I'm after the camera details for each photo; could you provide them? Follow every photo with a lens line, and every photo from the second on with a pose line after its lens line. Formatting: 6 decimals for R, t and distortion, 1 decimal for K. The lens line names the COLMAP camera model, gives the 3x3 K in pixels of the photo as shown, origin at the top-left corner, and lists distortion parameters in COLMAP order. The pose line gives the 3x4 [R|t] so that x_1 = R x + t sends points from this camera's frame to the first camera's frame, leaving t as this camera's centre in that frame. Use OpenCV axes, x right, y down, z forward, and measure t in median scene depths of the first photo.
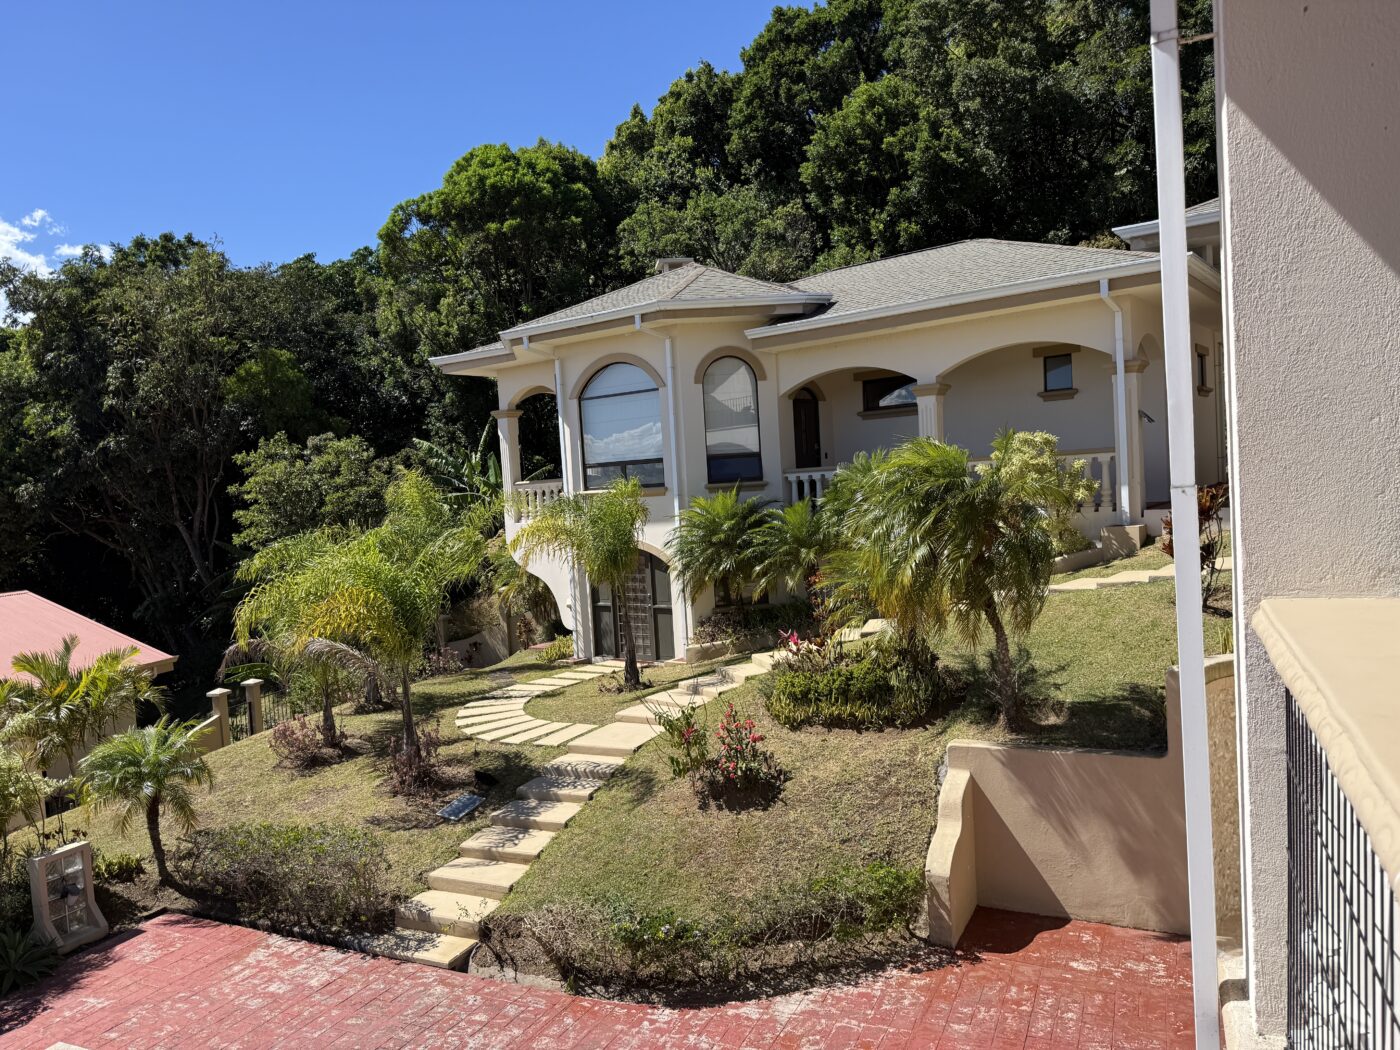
lens RADIAL K [[991.4, 0, 700.6], [0, 991.4, 527.6], [0, 0, 1]] dist [0.061001, -0.064915]
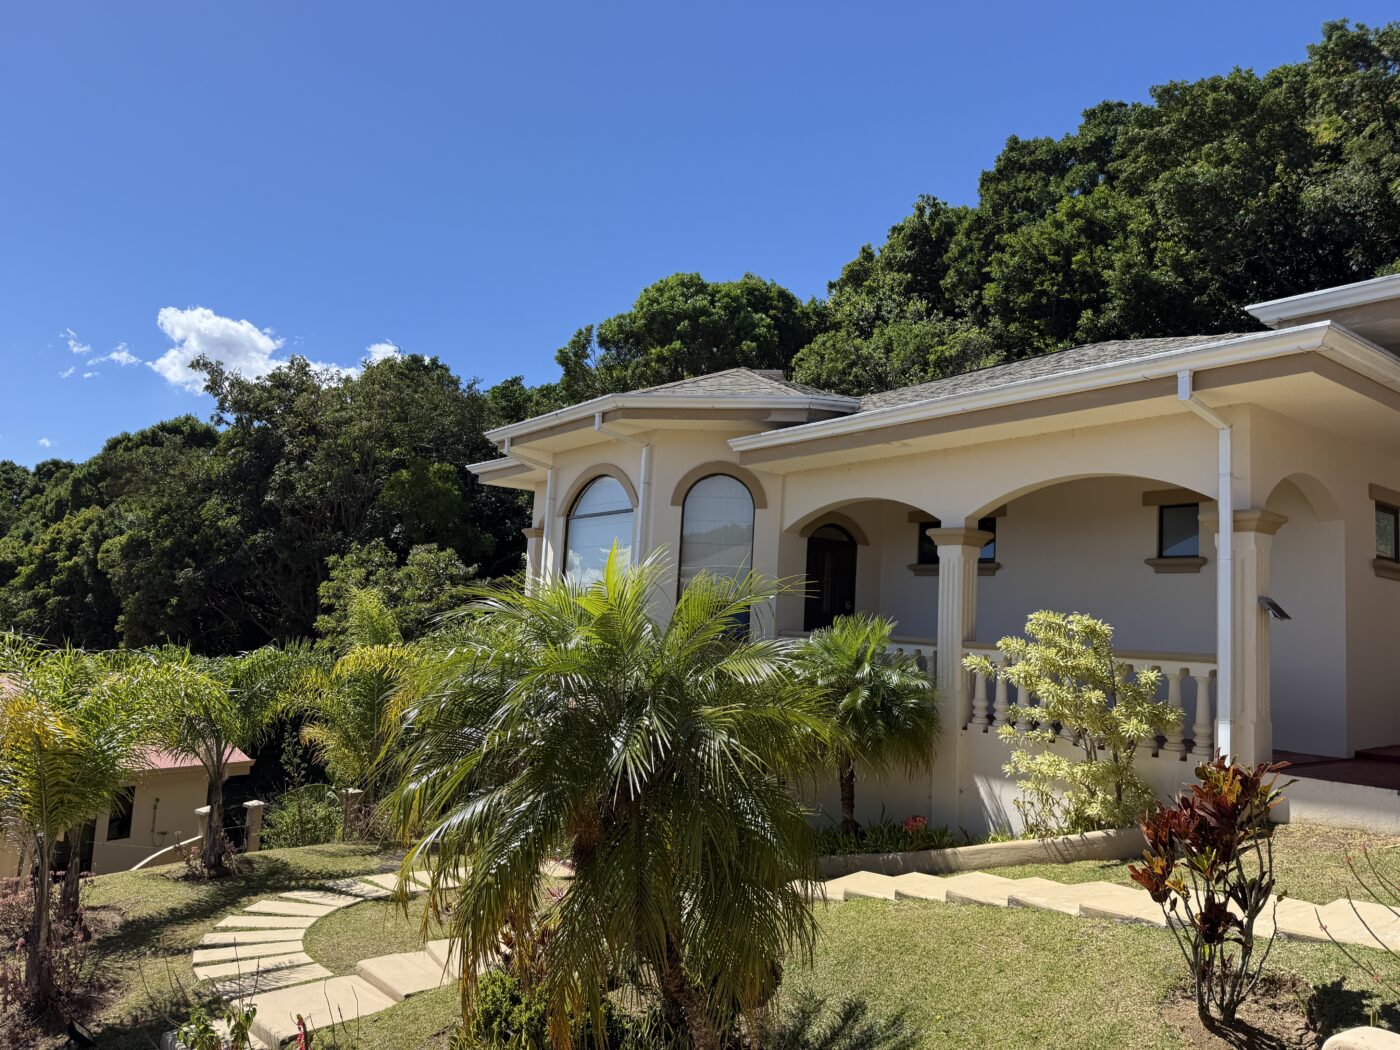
lens RADIAL K [[991.4, 0, 695.8], [0, 991.4, 522.5], [0, 0, 1]] dist [0.061001, -0.064915]
pose [[0.954850, 0.082276, -0.285468, 0.125105], [-0.124866, 0.983038, -0.134332, -0.017290], [0.269574, 0.163912, 0.948927, 0.151615]]
